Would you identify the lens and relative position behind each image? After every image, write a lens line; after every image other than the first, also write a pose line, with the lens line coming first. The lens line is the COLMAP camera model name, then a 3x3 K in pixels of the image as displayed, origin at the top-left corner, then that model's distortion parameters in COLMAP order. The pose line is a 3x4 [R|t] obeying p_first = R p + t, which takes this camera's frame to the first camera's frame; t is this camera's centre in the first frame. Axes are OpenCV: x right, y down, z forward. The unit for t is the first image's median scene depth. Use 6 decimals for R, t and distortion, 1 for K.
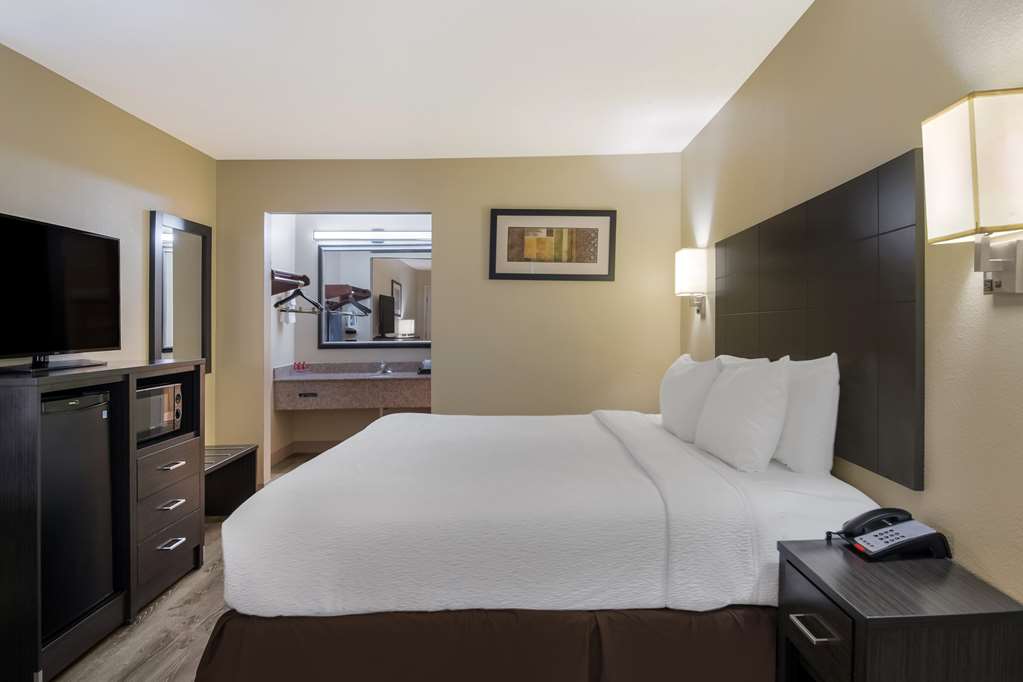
lens RADIAL K [[638.3, 0, 511.5], [0, 638.3, 341.0], [0, 0, 1]] dist [-0.001834, -0.000613]
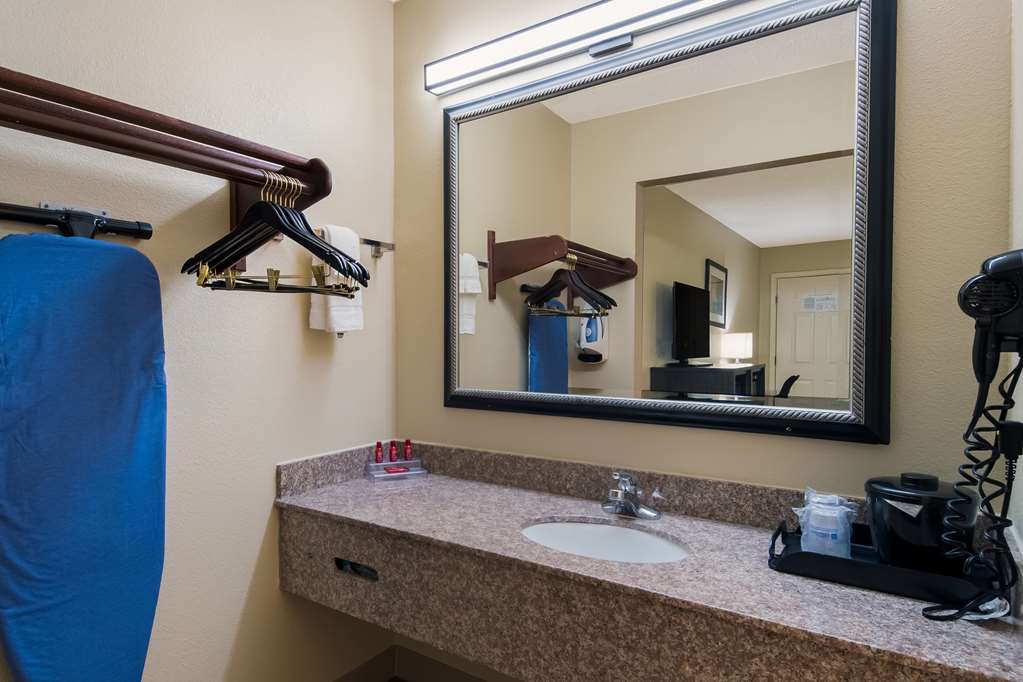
lens RADIAL K [[537.7, 0, 492.3], [0, 537.7, 339.1], [0, 0, 1]] dist [0.000298, -0.000235]
pose [[0.821711, 0.007209, -0.569858, -0.161499], [-0.025228, 0.999400, -0.023734, -0.026925], [0.569345, 0.033879, 0.821400, 1.107450]]
